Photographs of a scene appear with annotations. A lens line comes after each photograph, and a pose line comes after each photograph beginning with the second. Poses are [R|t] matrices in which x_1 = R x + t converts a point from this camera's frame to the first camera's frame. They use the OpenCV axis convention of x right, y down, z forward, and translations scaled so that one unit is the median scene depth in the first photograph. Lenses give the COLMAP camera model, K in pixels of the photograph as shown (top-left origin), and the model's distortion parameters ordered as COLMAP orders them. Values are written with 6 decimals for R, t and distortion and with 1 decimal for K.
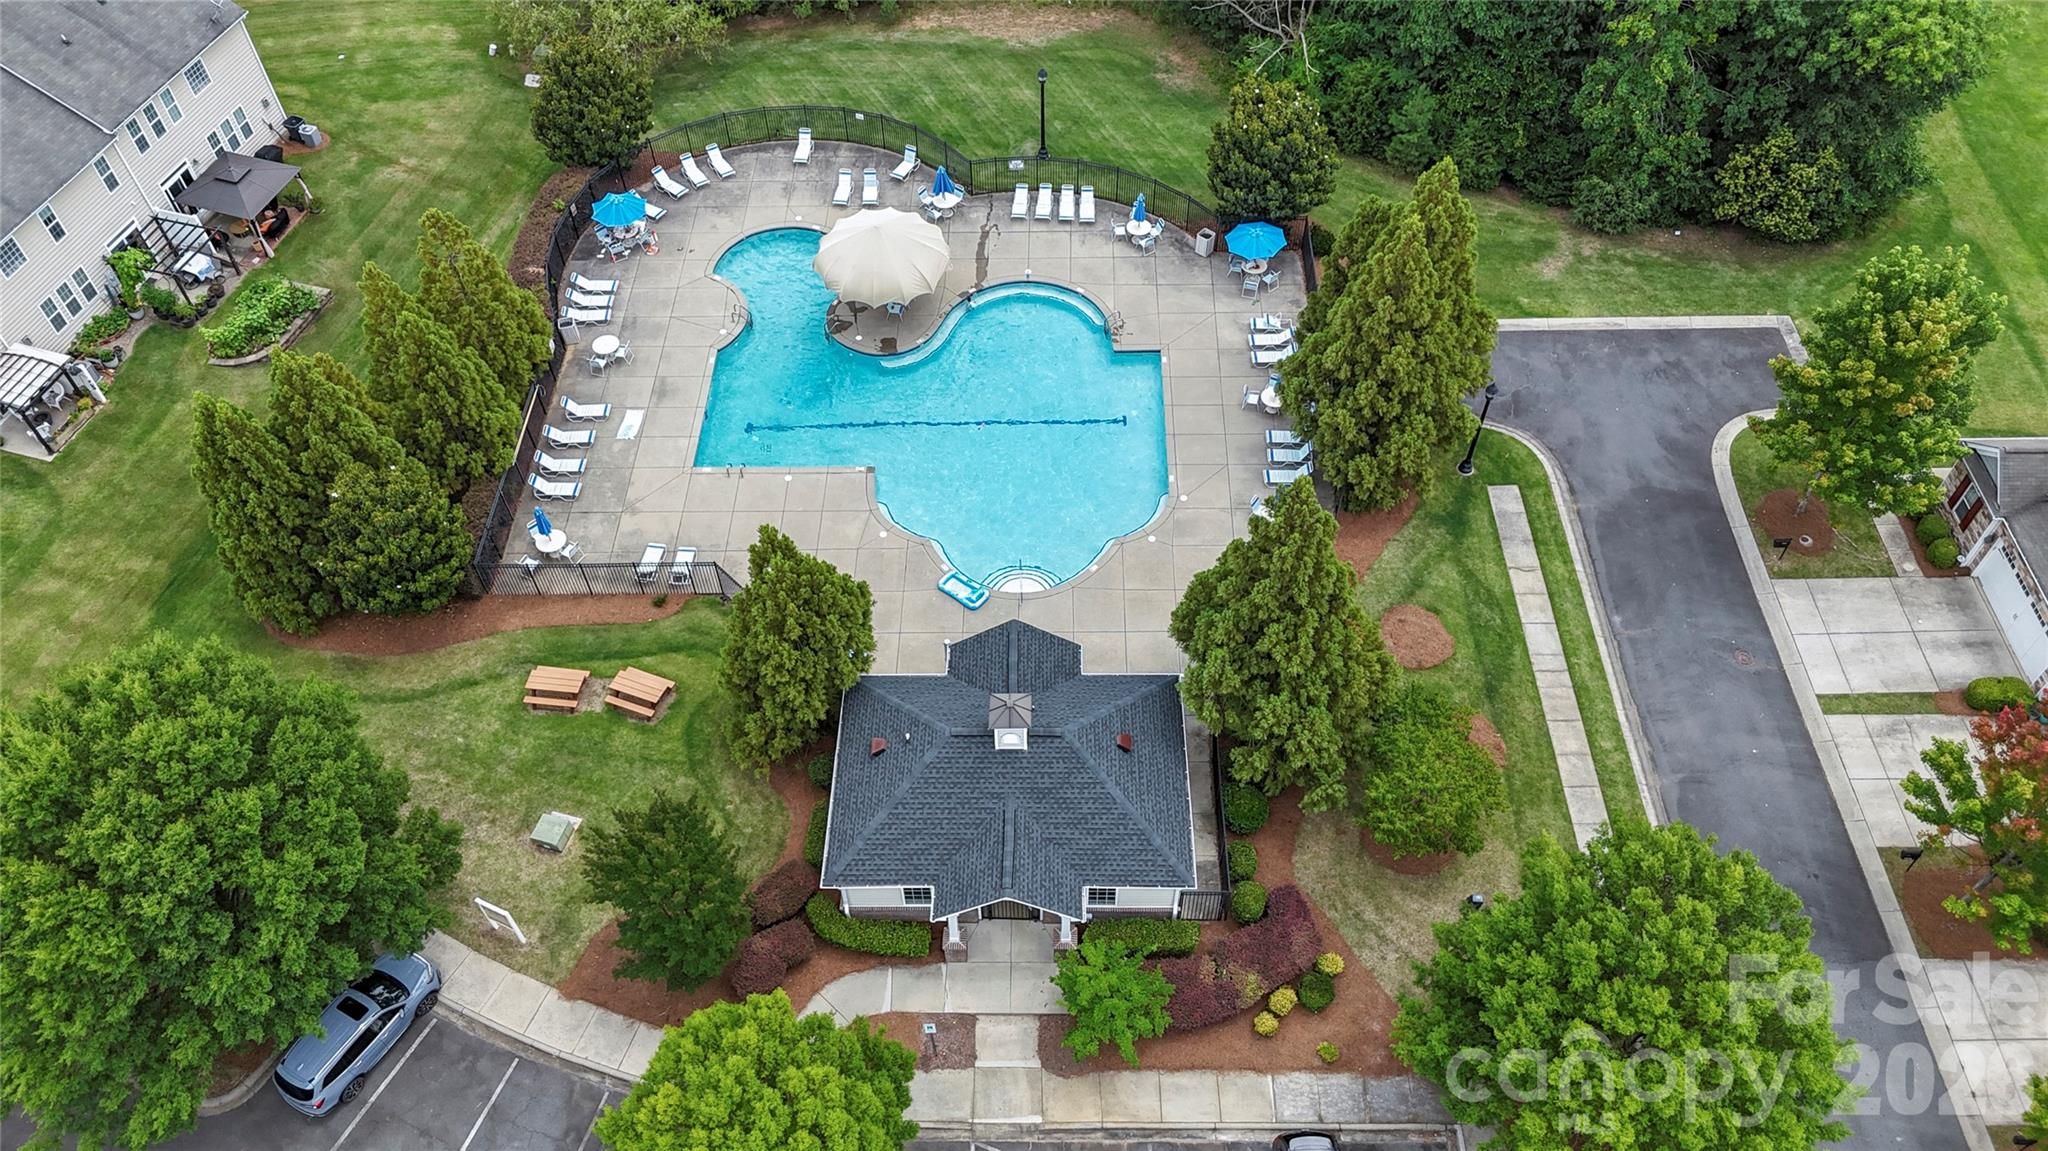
lens RADIAL K [[1520.8, 0, 1024.0], [0, 1520.8, 575.5], [0, 0, 1]] dist [0.088990, -0.079220]
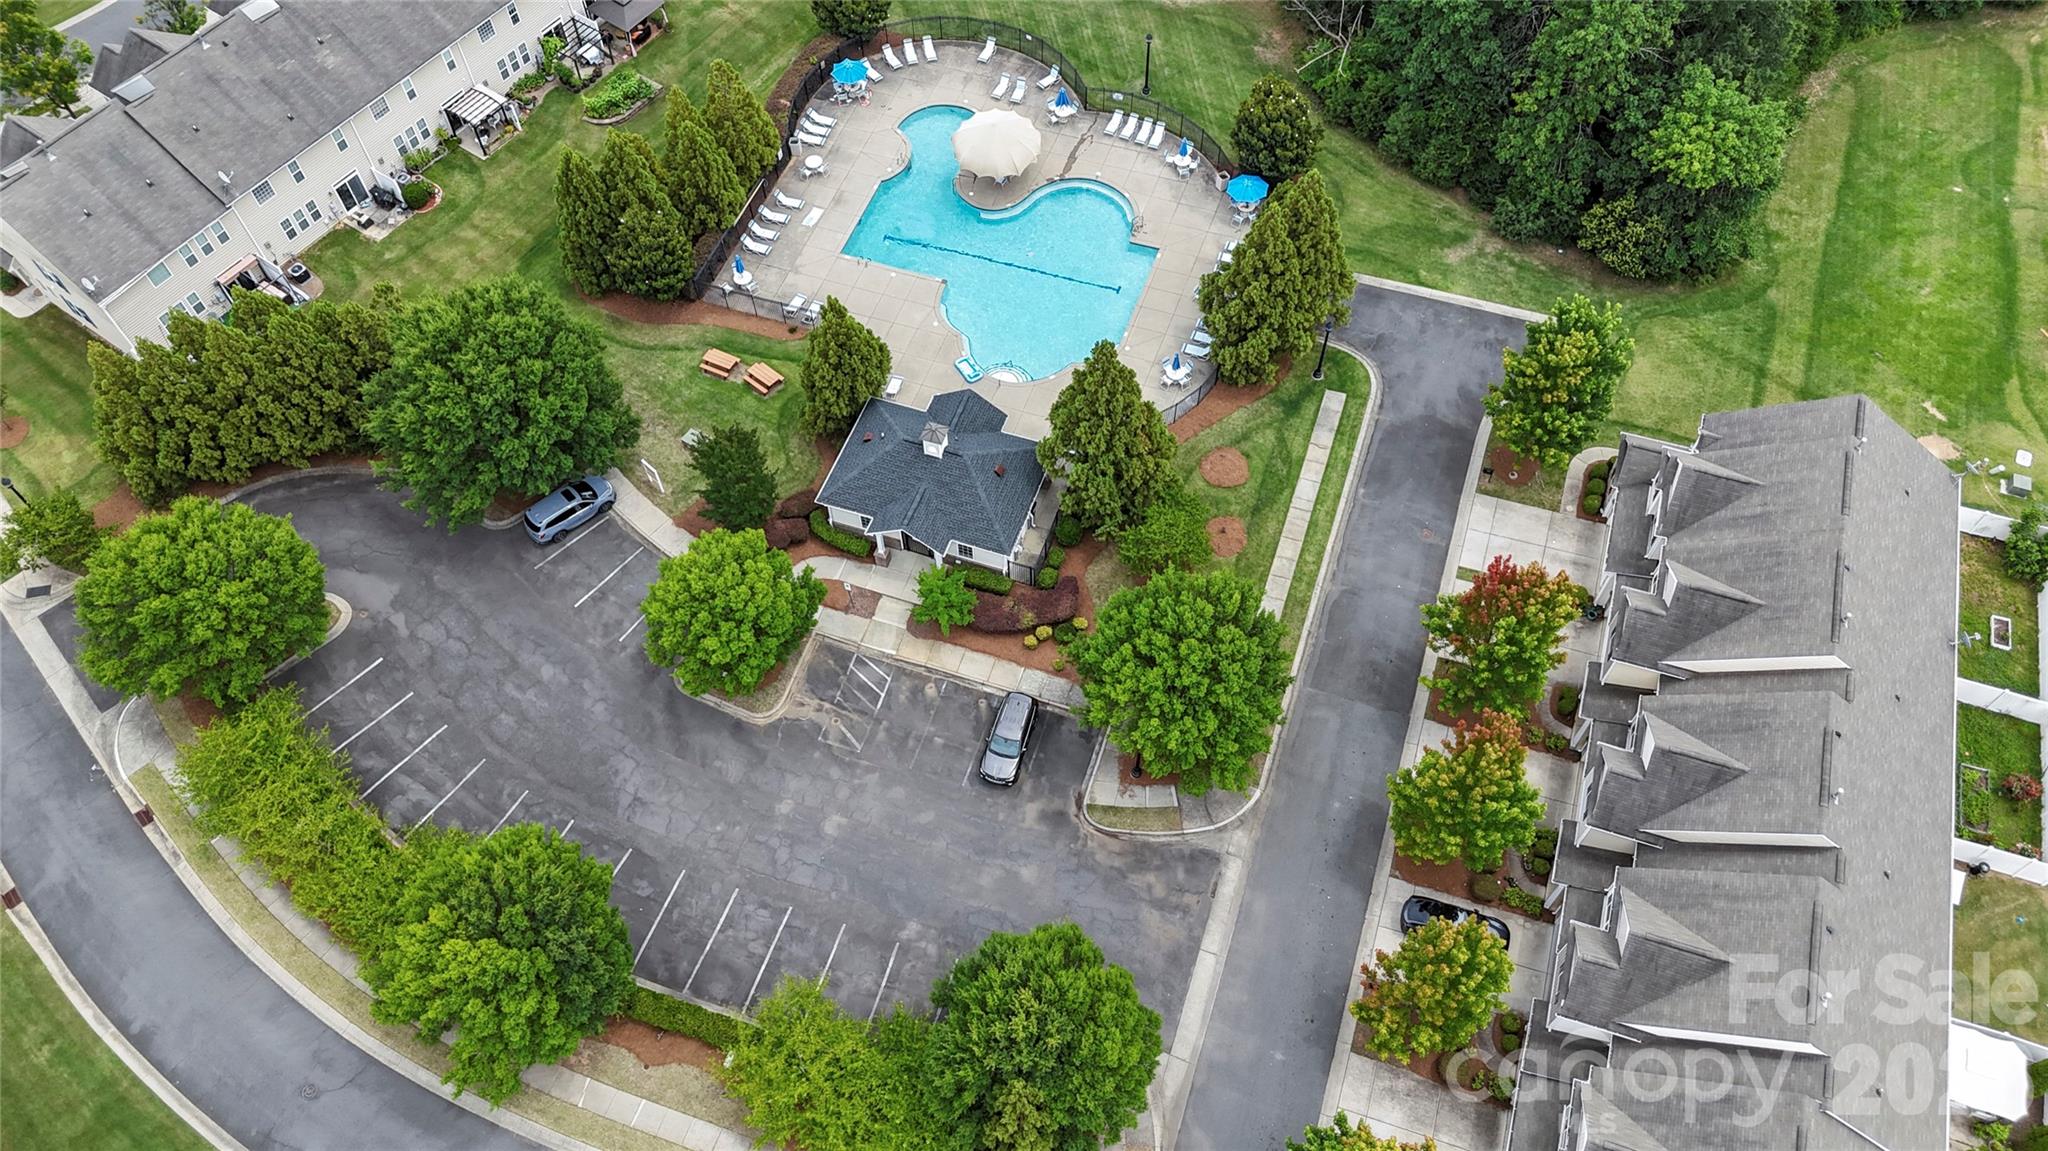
lens RADIAL K [[1520.8, 0, 1024.0], [0, 1520.8, 575.5], [0, 0, 1]] dist [0.088990, -0.079220]
pose [[0.947247, 0.269637, -0.173262, 0.330010], [-0.248296, 0.959194, 0.135263, -0.012498], [0.202664, -0.085107, 0.975543, -0.535265]]
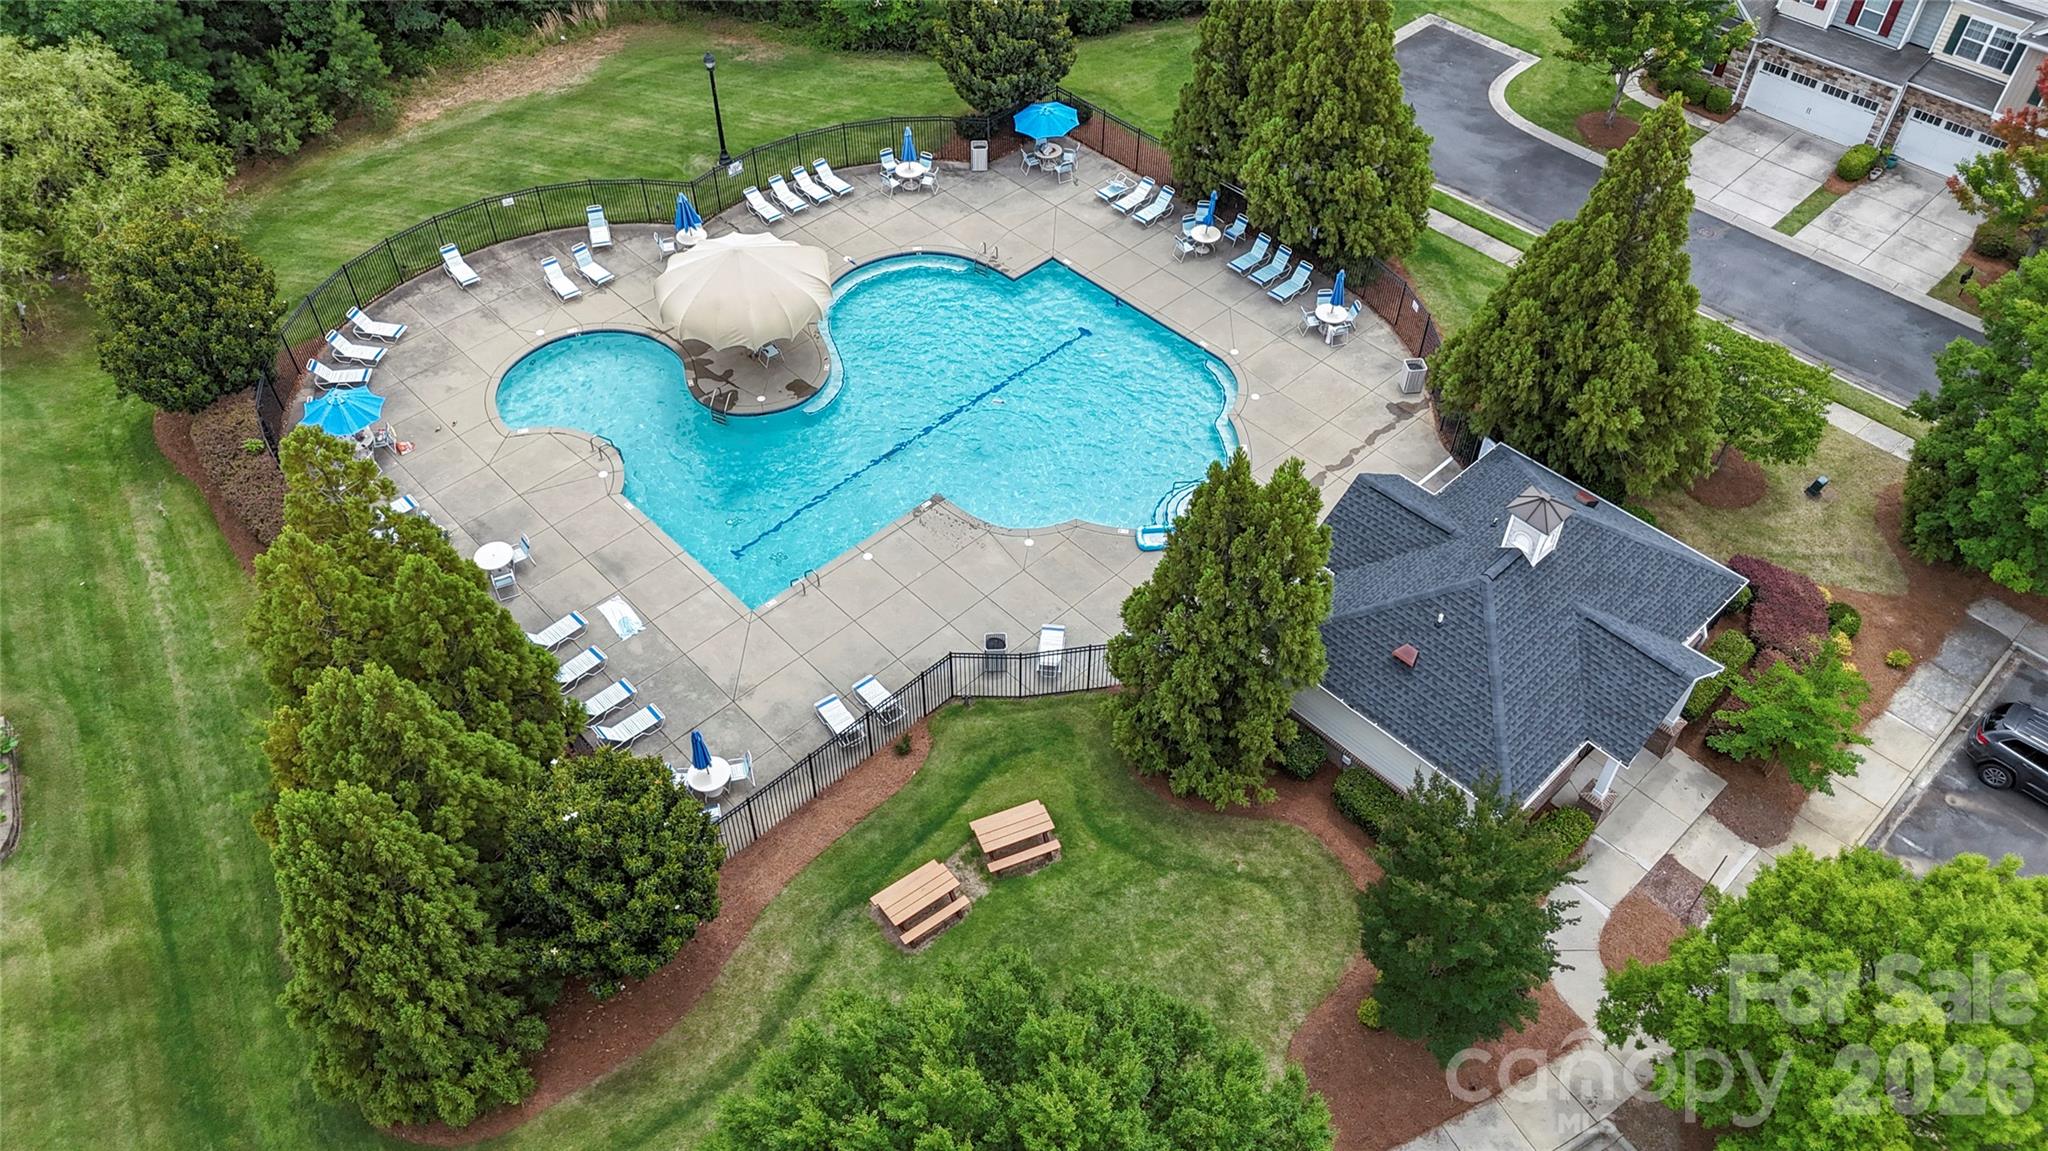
lens RADIAL K [[1528.0, 0, 1024.0], [0, 1528.0, 575.5], [0, 0, 1]] dist [0.042672, 0.000246]
pose [[0.712770, -0.491108, 0.500772, -0.486463], [0.535365, 0.842197, 0.063936, -0.062931], [-0.453149, 0.222524, 0.863215, 0.312063]]
